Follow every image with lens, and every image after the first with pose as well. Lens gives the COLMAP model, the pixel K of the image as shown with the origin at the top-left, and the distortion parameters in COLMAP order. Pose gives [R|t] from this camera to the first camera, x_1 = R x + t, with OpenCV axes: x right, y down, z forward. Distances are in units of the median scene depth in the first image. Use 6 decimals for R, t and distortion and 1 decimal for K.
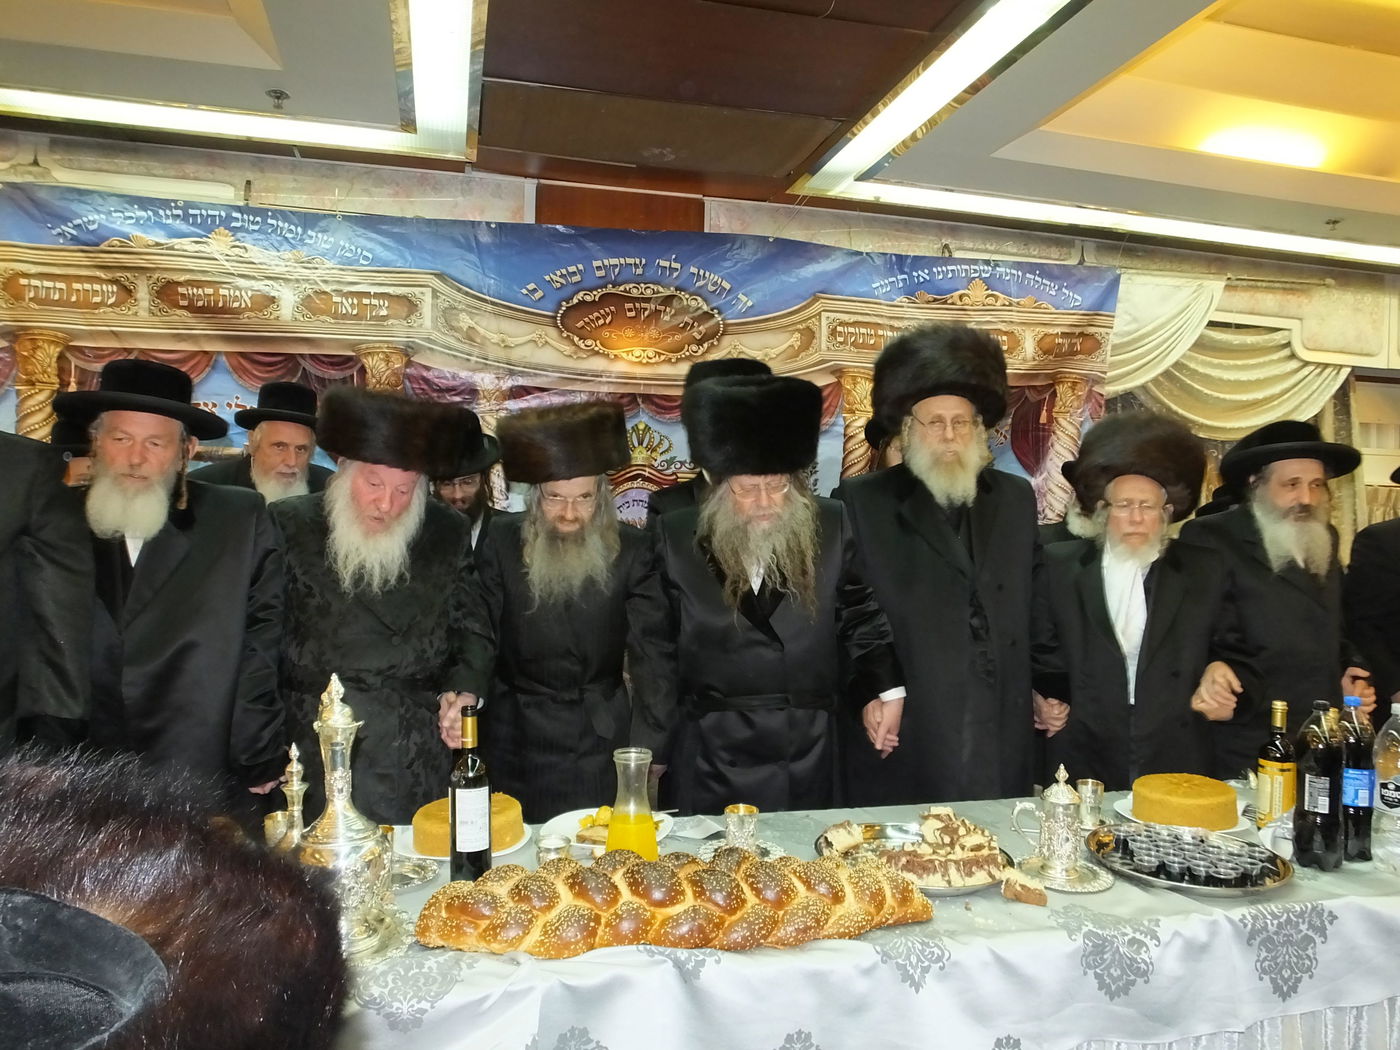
lens RADIAL K [[992.8, 0, 692.3], [0, 992.8, 526.9], [0, 0, 1]] dist [-0.069732, 0.057267]
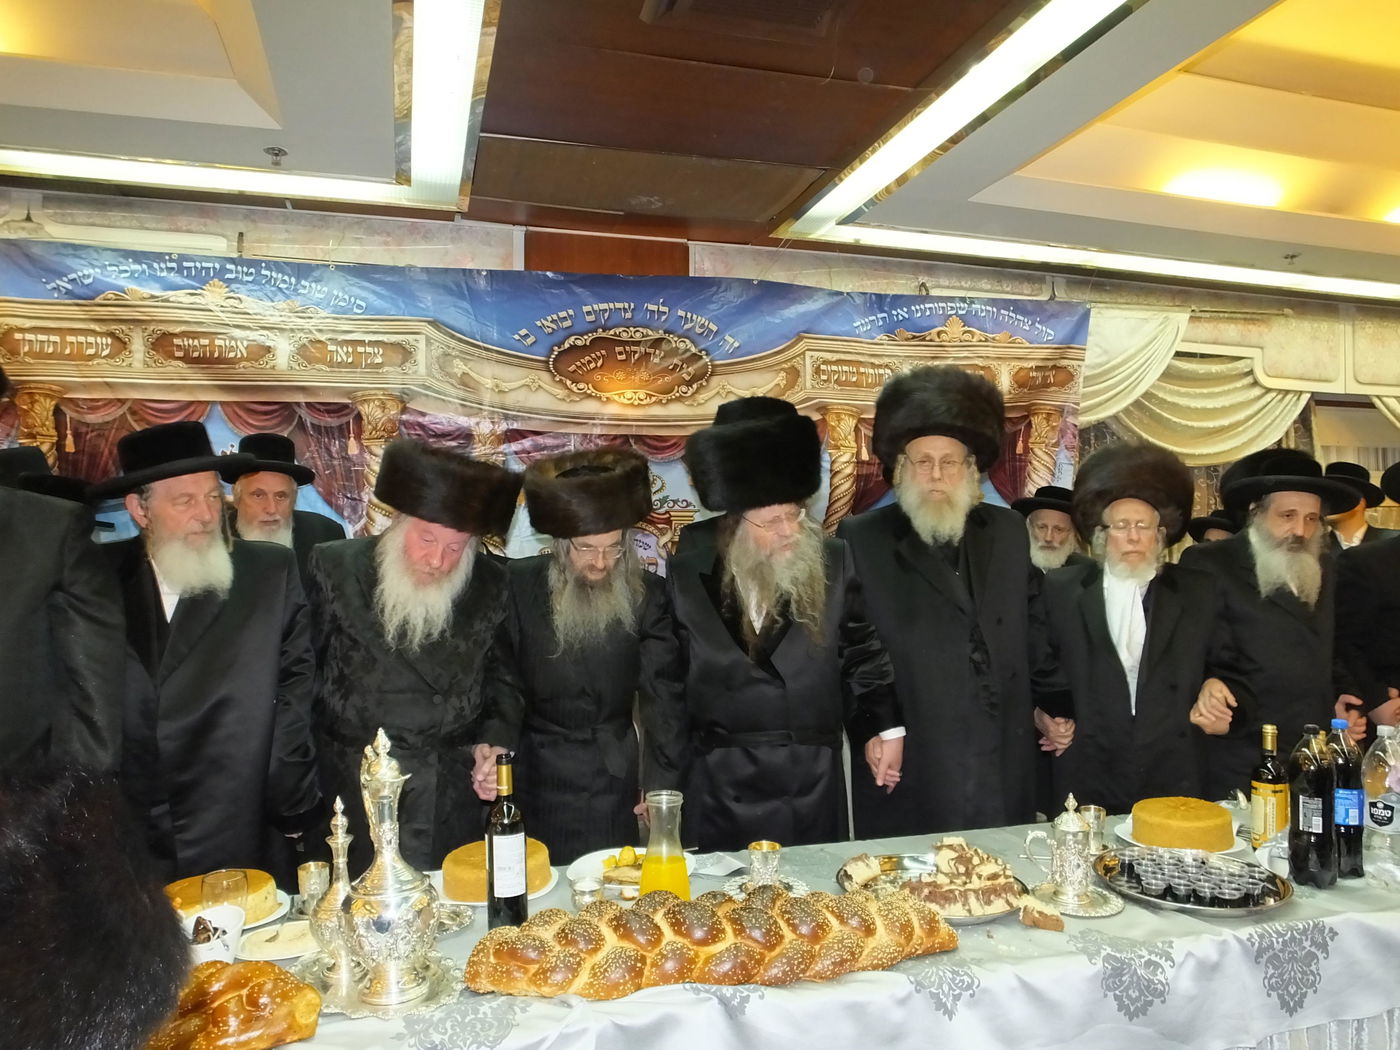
lens RADIAL K [[992.8, 0, 688.0], [0, 992.8, 529.6], [0, 0, 1]] dist [-0.069732, 0.057267]
pose [[0.999307, -0.021369, 0.030483, -0.029906], [0.022108, 0.999465, -0.024109, -0.012014], [-0.029951, 0.024766, 0.999244, -0.019860]]
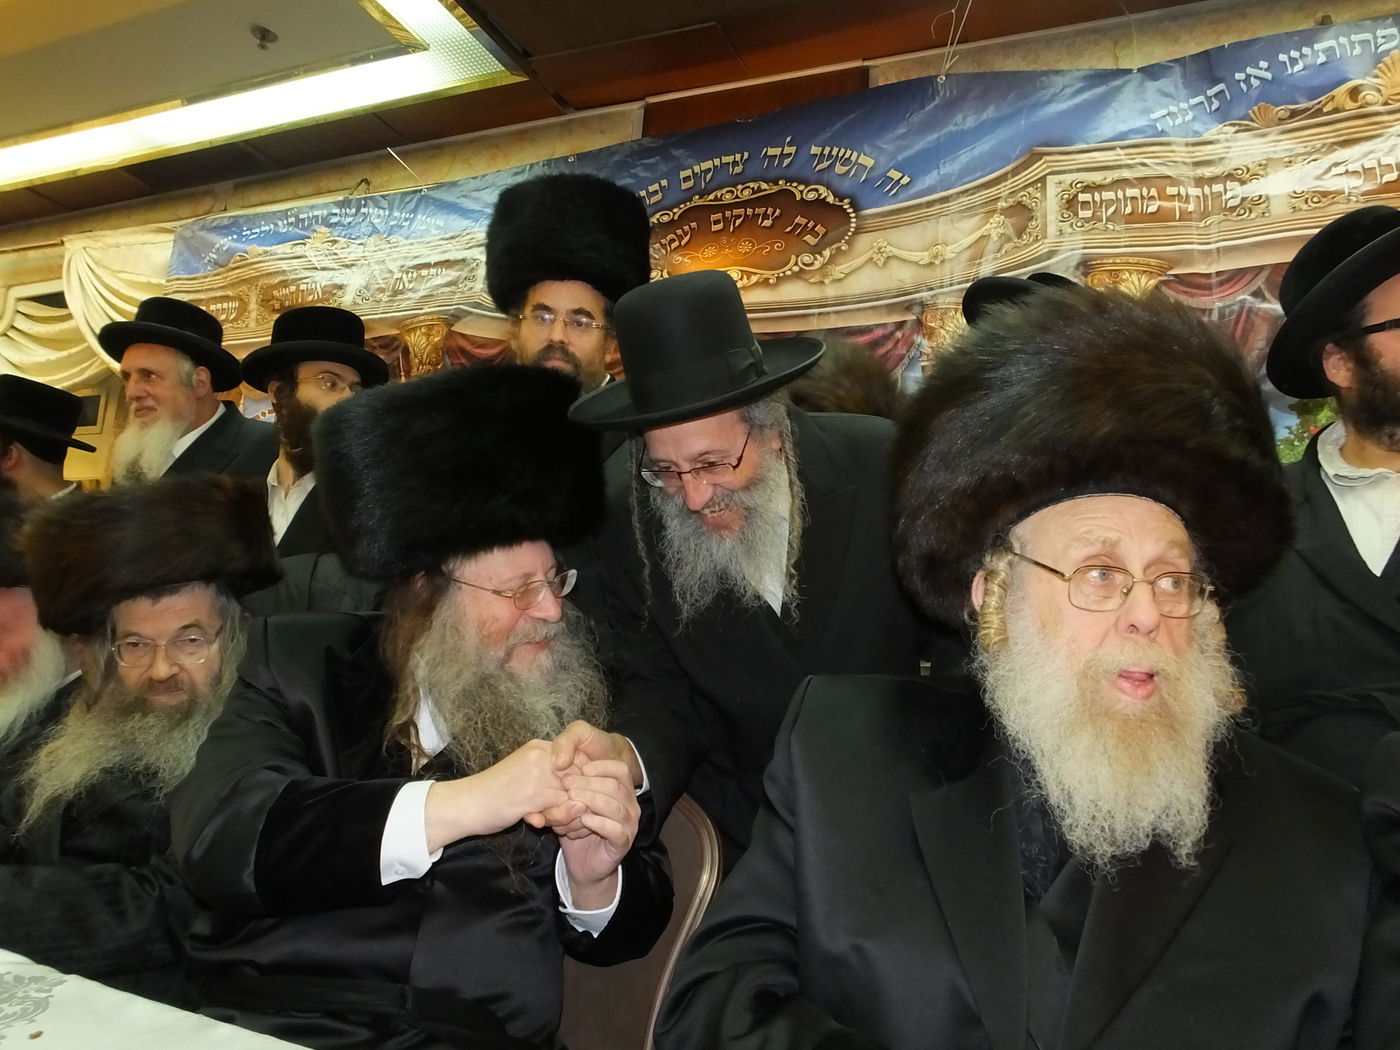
lens RADIAL K [[992.8, 0, 717.9], [0, 992.8, 501.5], [0, 0, 1]] dist [-0.069732, 0.057267]
pose [[0.803726, -0.069426, -0.590935, 0.349270], [-0.056223, 0.979864, -0.191587, 0.106182], [0.592337, 0.187208, 0.783639, 0.541191]]
